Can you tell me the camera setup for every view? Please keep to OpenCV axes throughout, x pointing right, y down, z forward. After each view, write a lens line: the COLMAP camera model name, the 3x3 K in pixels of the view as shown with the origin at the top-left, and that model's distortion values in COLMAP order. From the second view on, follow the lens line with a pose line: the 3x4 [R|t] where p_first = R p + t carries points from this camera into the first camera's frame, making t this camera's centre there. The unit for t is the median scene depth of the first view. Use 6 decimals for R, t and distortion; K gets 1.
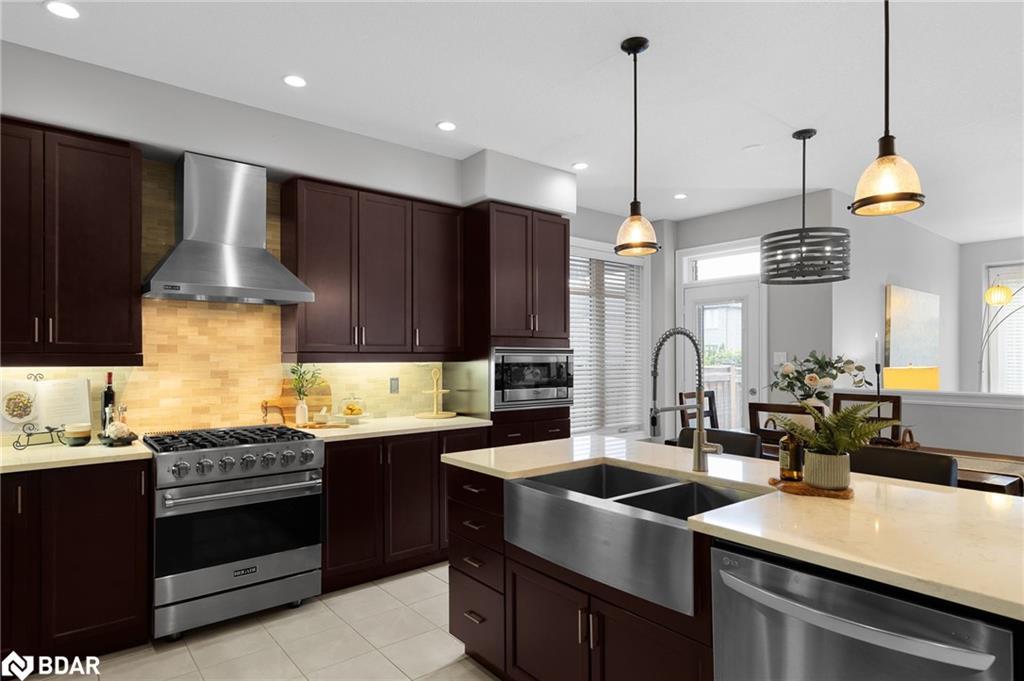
lens RADIAL K [[609.3, 0, 512.0], [0, 609.3, 340.5], [0, 0, 1]] dist [-0.002025, -0.001050]
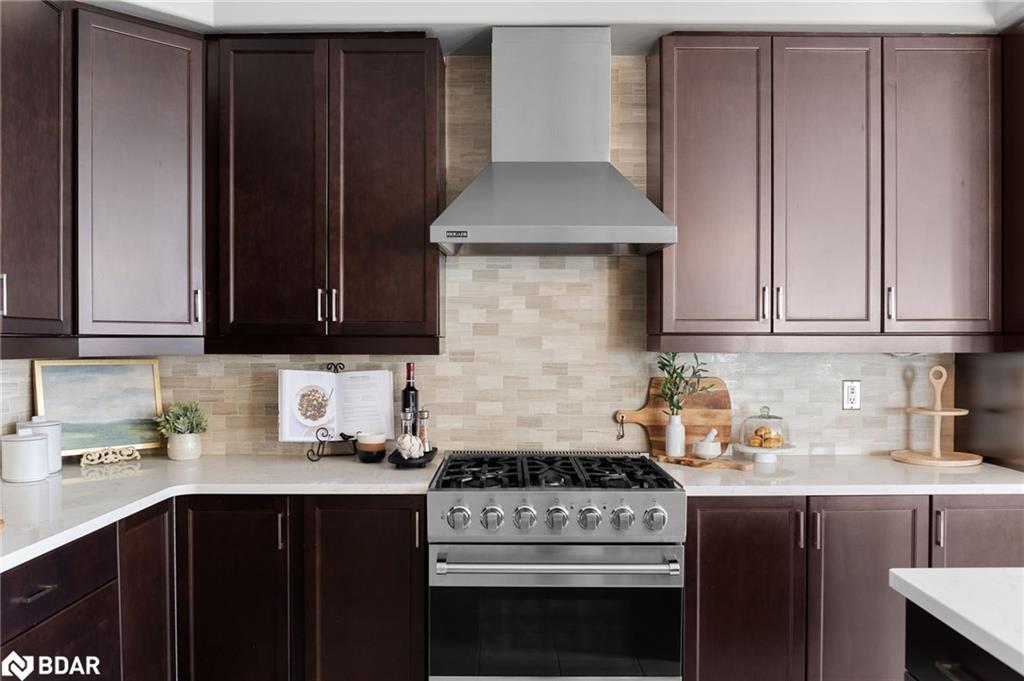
lens RADIAL K [[790.9, 0, 511.7], [0, 790.9, 349.0], [0, 0, 1]] dist [-0.010764, -0.003504]
pose [[0.769100, 0.006934, -0.639091, 0.022277], [0.015165, 0.999462, 0.029094, 0.010271], [0.638949, -0.032068, 0.768581, 0.341862]]
